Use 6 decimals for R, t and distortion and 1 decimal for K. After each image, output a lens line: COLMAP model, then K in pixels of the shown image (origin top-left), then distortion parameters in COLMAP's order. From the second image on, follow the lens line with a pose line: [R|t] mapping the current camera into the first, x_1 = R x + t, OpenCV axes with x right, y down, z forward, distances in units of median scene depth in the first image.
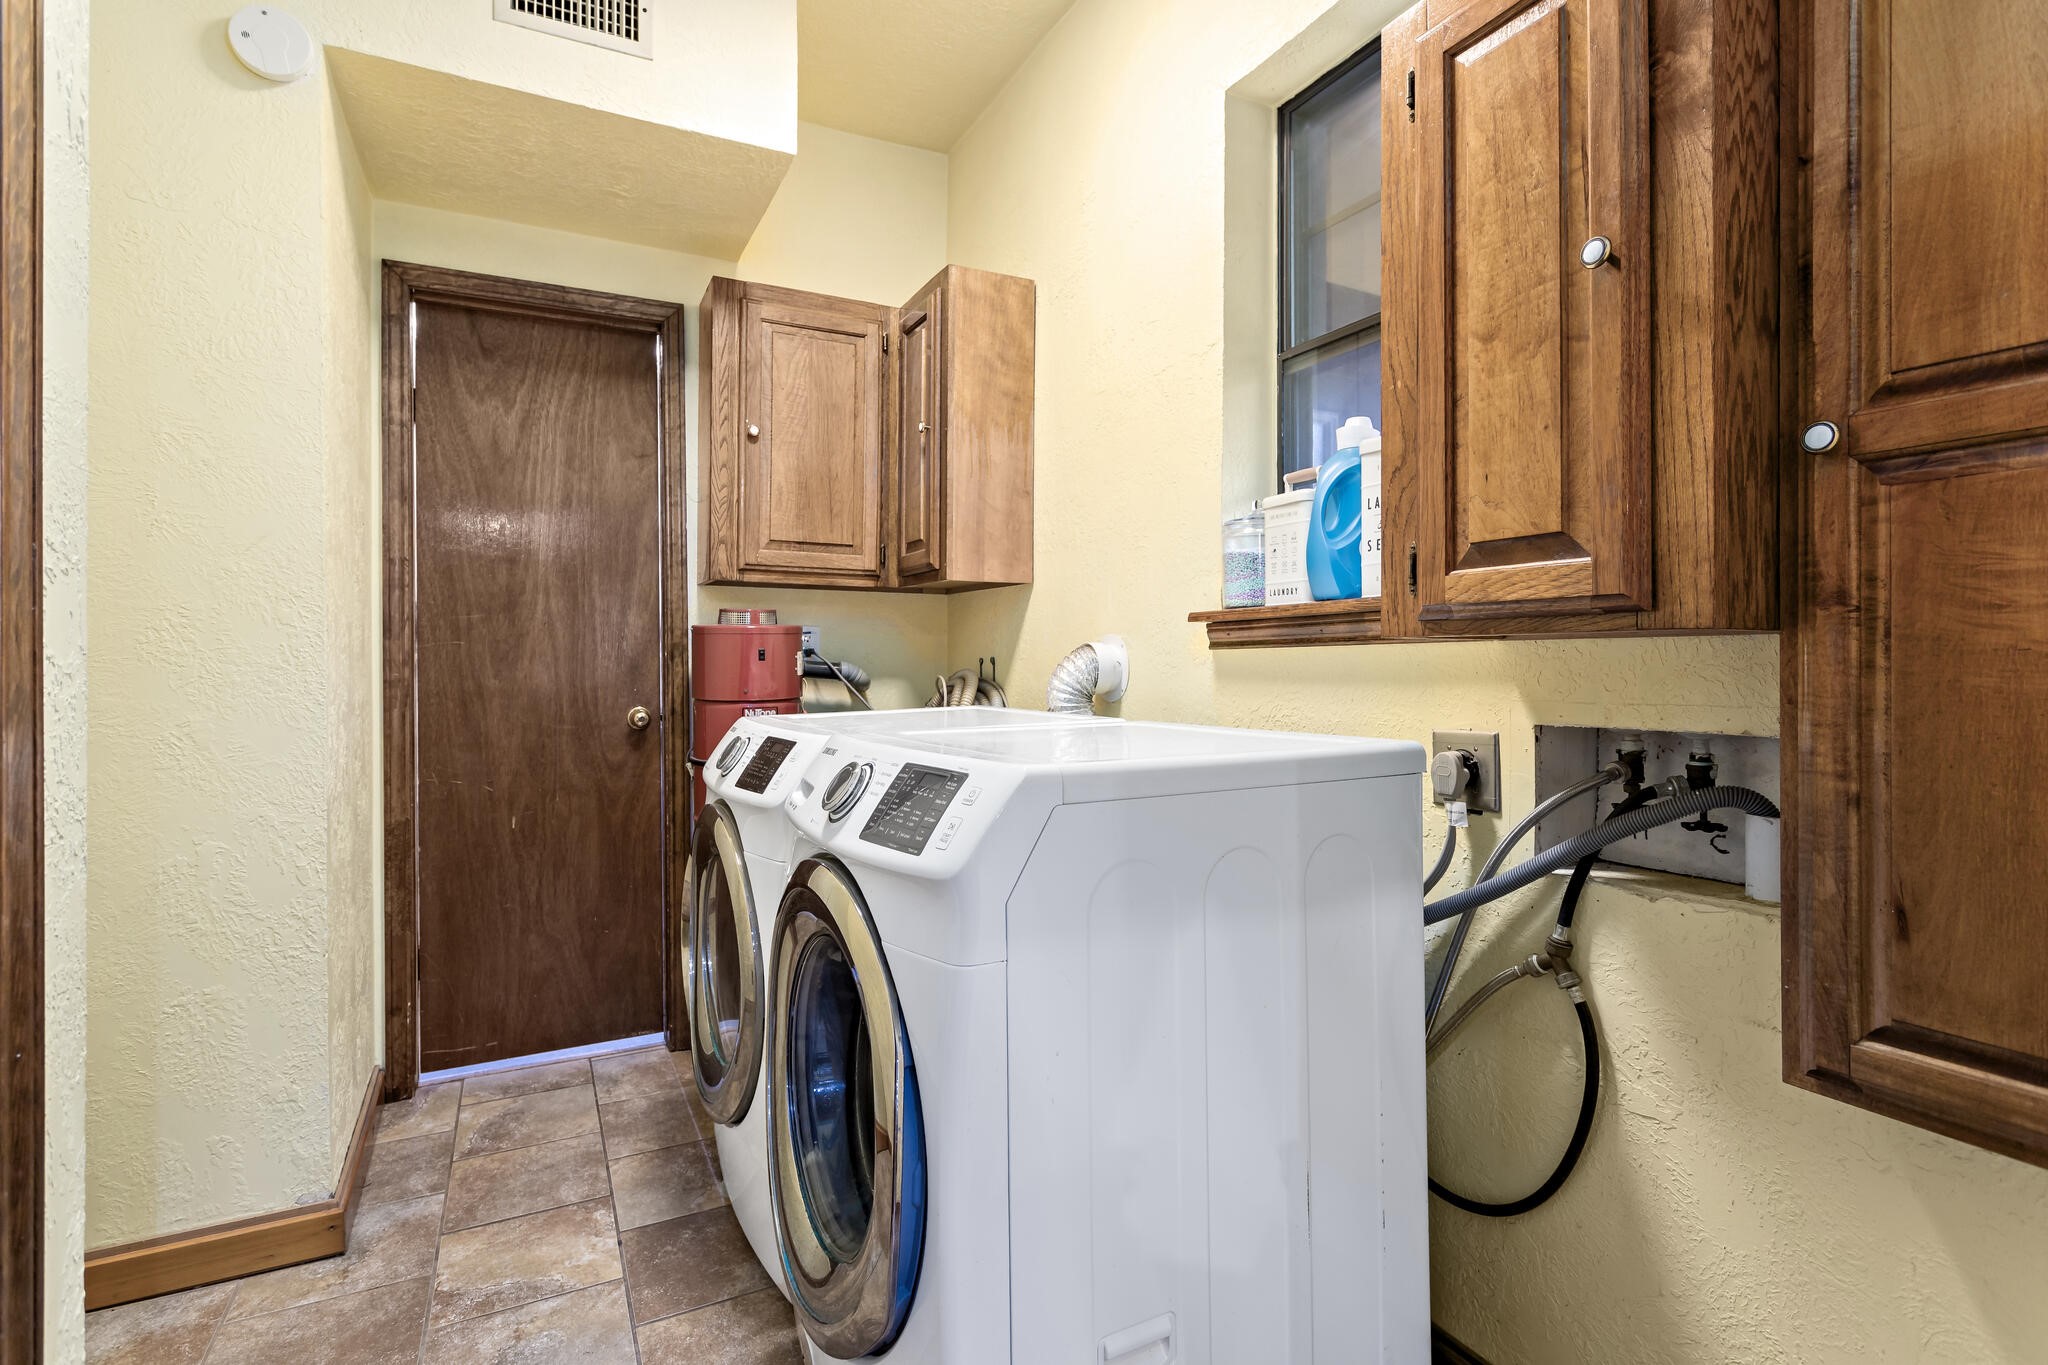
lens RADIAL K [[965.6, 0, 1020.5], [0, 965.6, 656.1], [0, 0, 1]] dist [0.001304, 0.000018]
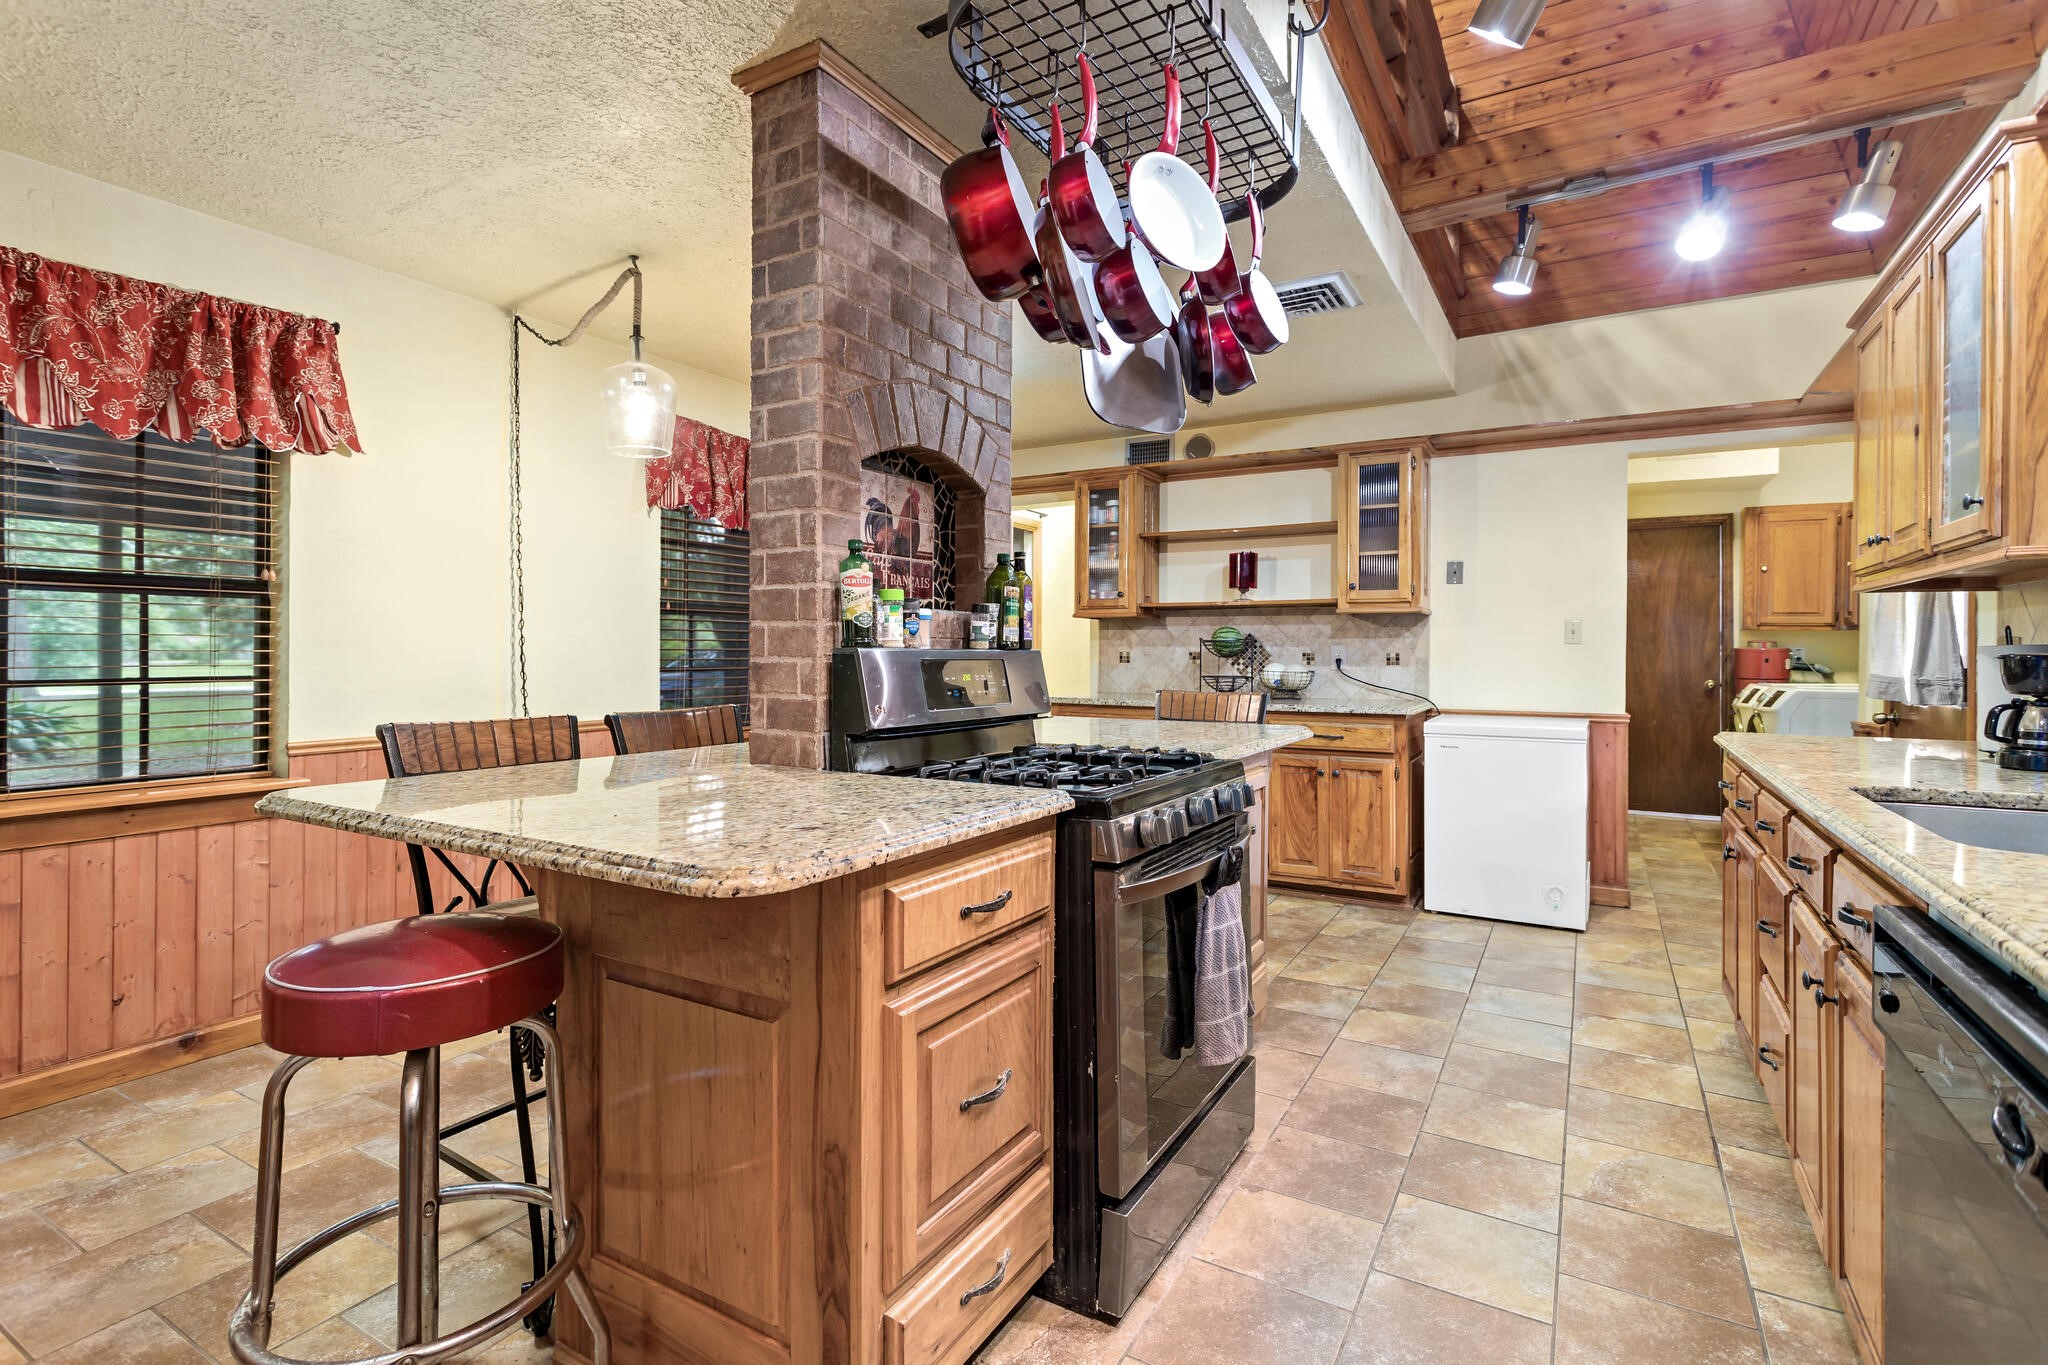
lens RADIAL K [[965.6, 0, 1020.5], [0, 965.6, 656.1], [0, 0, 1]] dist [0.001304, 0.000018]
pose [[0.529500, 0.011598, -0.848231, 0.765275], [-0.002519, 0.999924, 0.012100, -0.035250], [0.848306, -0.004271, 0.529488, -1.801185]]
